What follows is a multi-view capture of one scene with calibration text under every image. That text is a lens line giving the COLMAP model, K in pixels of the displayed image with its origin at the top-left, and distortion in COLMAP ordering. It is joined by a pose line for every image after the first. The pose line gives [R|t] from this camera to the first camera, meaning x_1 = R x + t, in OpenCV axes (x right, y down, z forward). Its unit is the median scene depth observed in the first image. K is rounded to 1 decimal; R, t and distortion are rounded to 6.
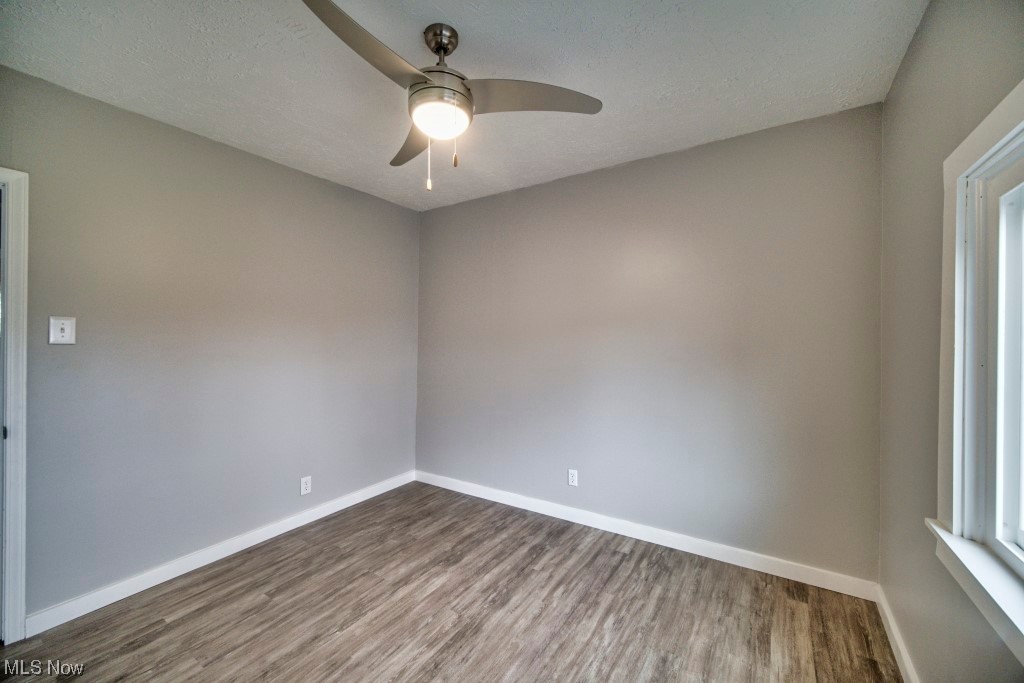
lens RADIAL K [[406.0, 0, 510.0], [0, 406.0, 340.7], [0, 0, 1]] dist [-0.000756, -0.000132]
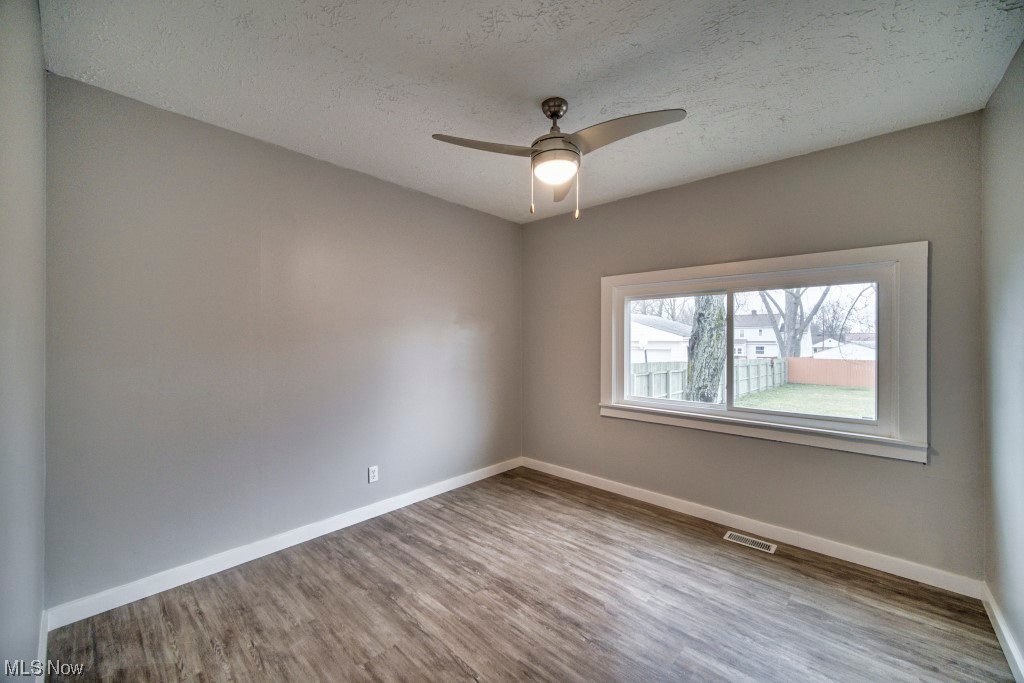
lens RADIAL K [[406.0, 0, 508.7], [0, 406.0, 338.5], [0, 0, 1]] dist [-0.000756, -0.000132]
pose [[0.169382, -0.000003, 0.985550, -1.023717], [0.002635, 0.999996, -0.000450, 0.000146], [-0.985547, 0.002674, 0.169382, 0.640524]]
